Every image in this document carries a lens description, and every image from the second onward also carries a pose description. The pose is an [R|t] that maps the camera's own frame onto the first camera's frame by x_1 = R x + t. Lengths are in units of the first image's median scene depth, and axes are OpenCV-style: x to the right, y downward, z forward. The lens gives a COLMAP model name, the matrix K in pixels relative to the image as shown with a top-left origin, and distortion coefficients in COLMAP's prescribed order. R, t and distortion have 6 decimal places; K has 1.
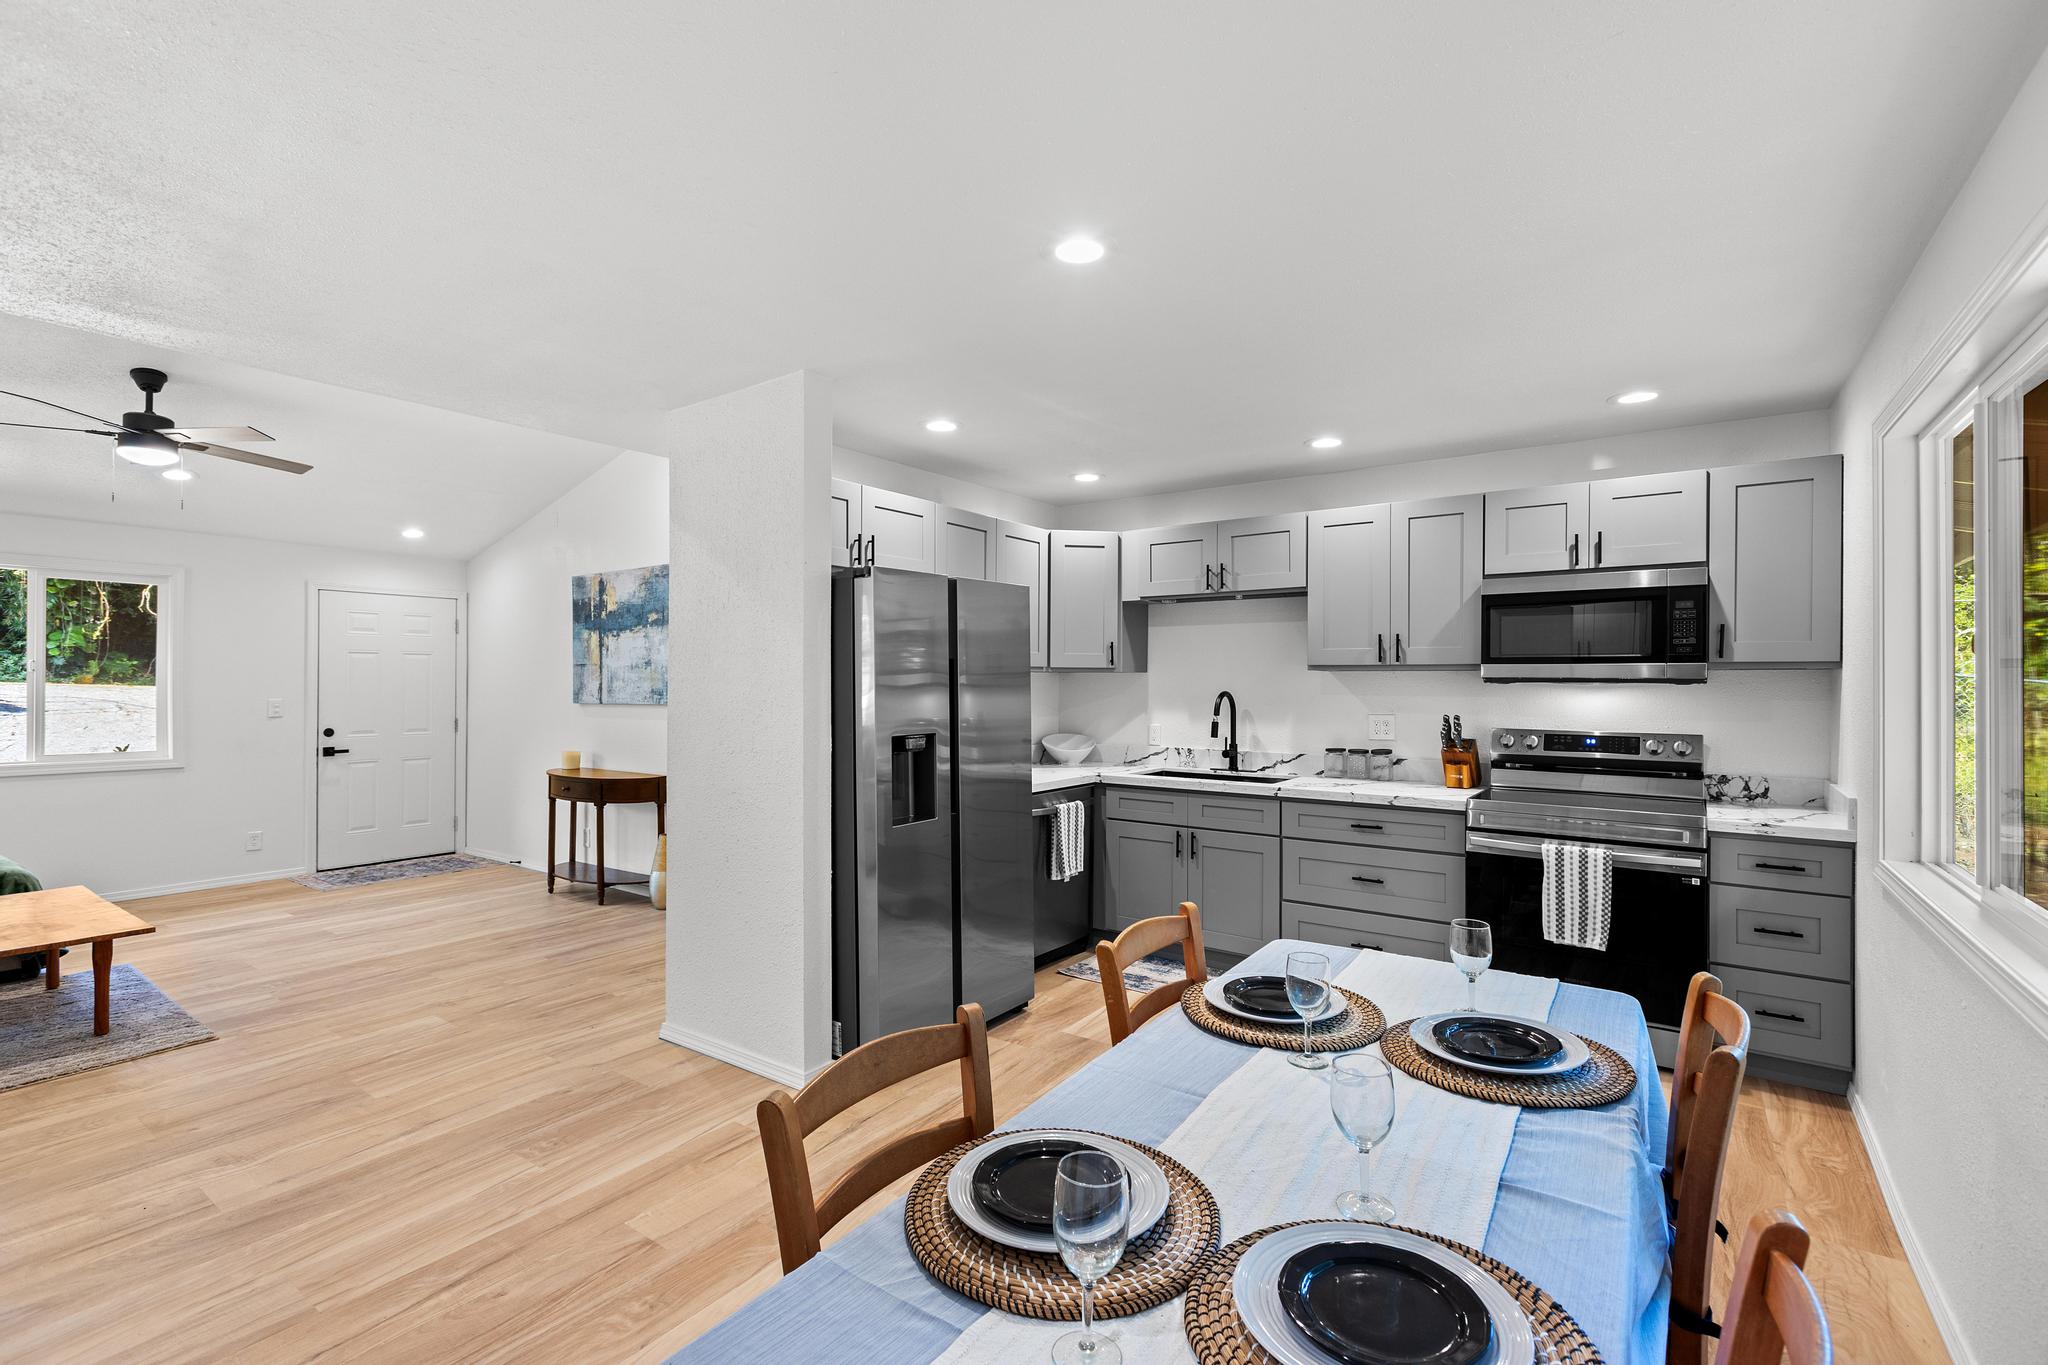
lens RADIAL K [[919.4, 0, 1022.2], [0, 919.4, 678.7], [0, 0, 1]] dist [0.003963, -0.001716]
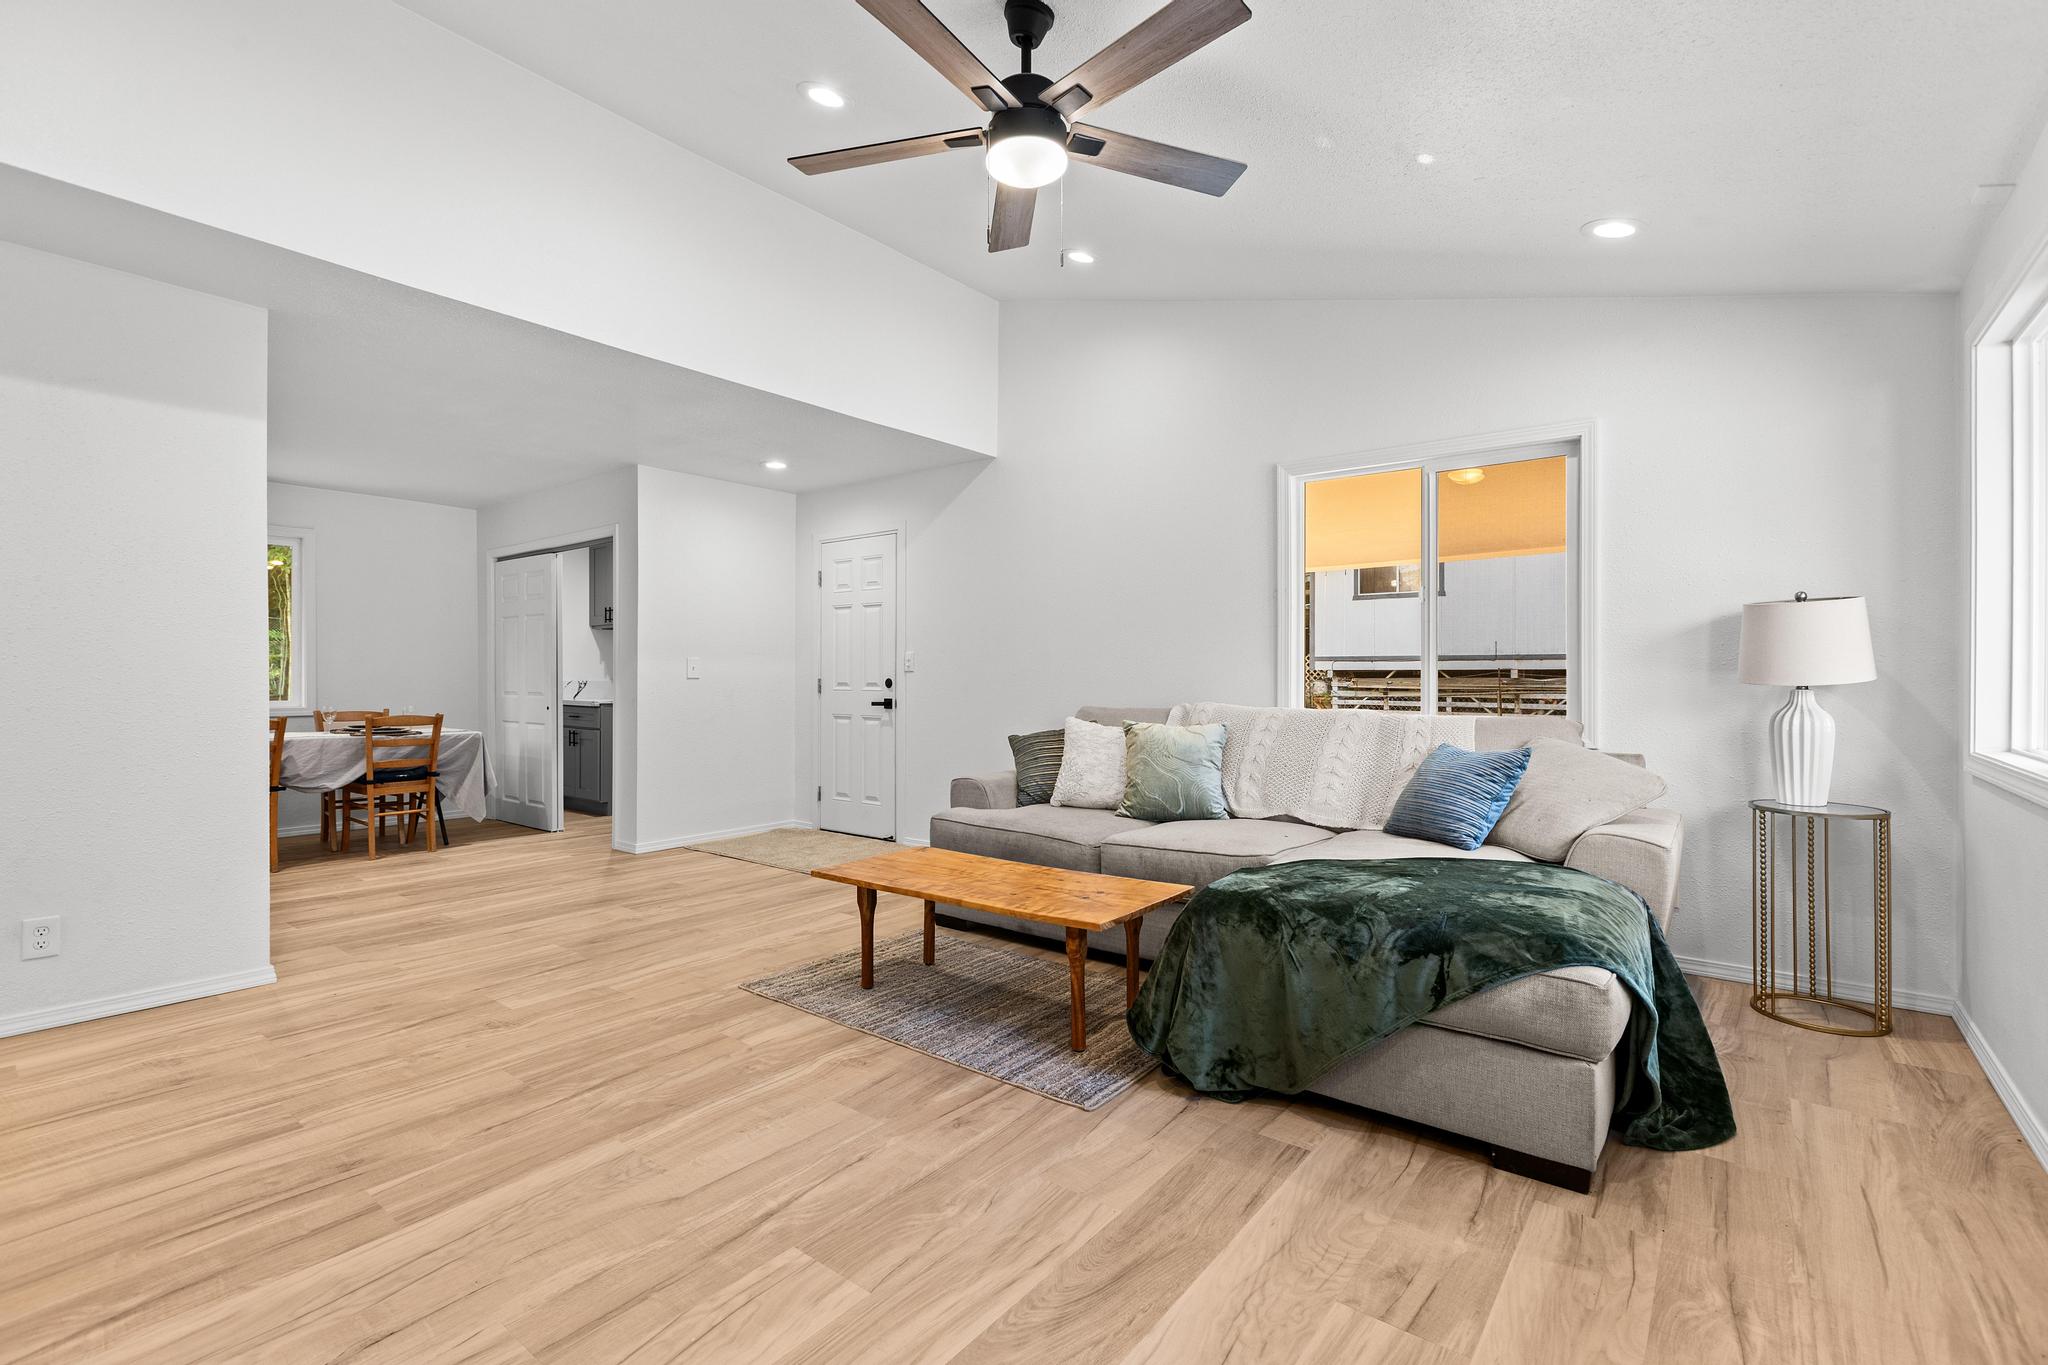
lens RADIAL K [[919.4, 0, 1018.9], [0, 919.4, 679.8], [0, 0, 1]] dist [0.003963, -0.001716]
pose [[-0.998869, -0.003083, 0.047438, -1.027281], [-0.003147, 0.999994, -0.001289, 0.071897], [-0.047434, -0.001437, -0.998873, 1.638528]]
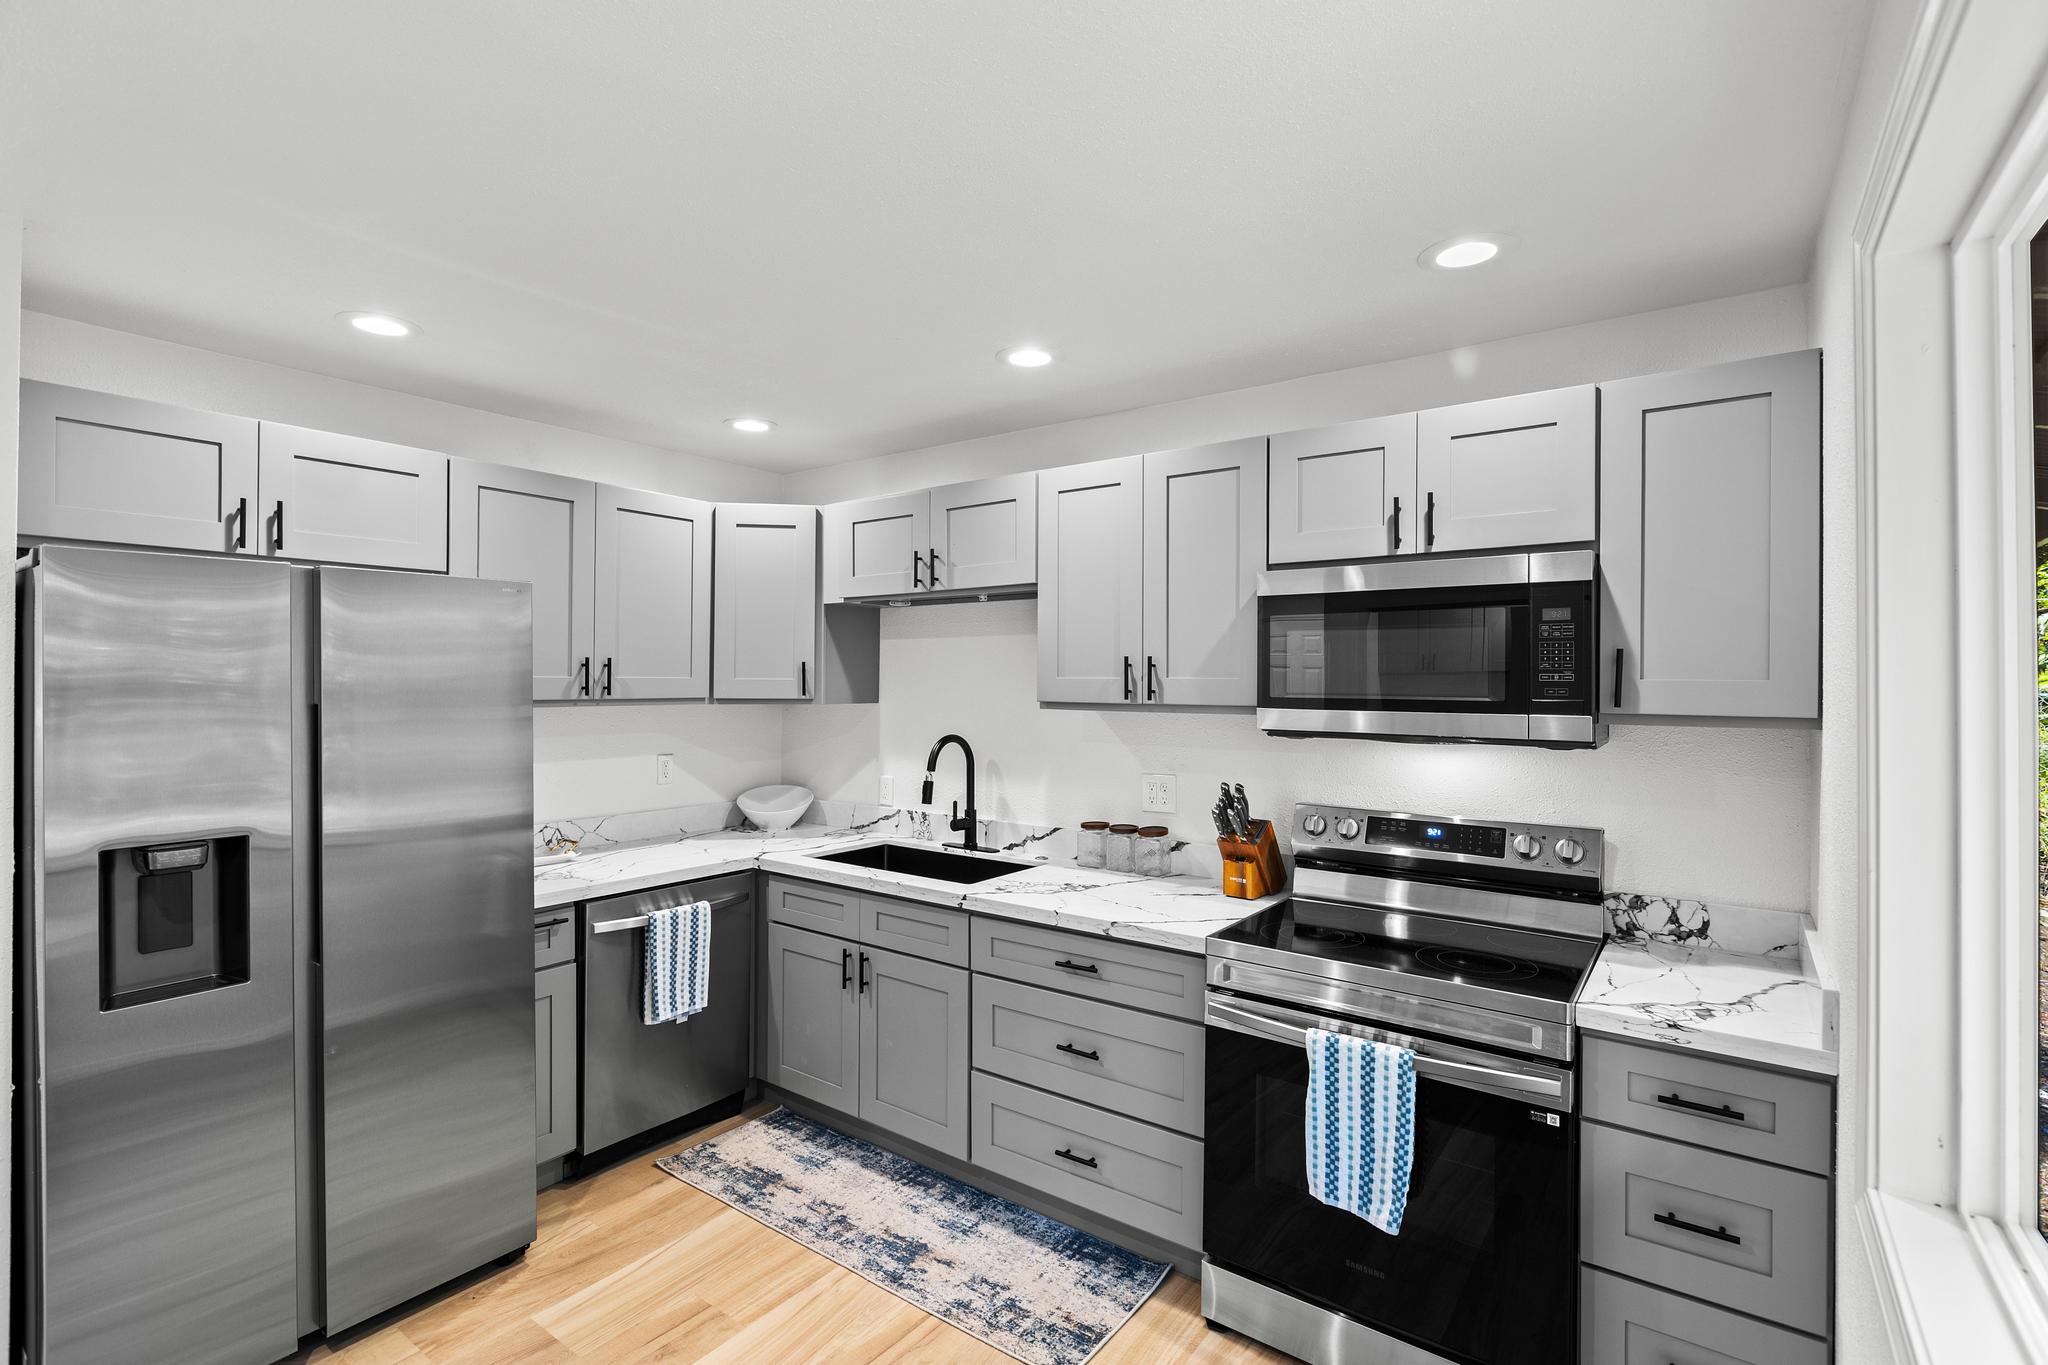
lens RADIAL K [[948.8, 0, 1025.4], [0, 948.8, 673.6], [0, 0, 1]] dist [-0.001356, -0.002330]
pose [[0.999926, 0.001821, -0.011998, 0.328585], [-0.001874, 0.999989, -0.004394, -0.033591], [0.011990, 0.004416, 0.999918, 0.333871]]
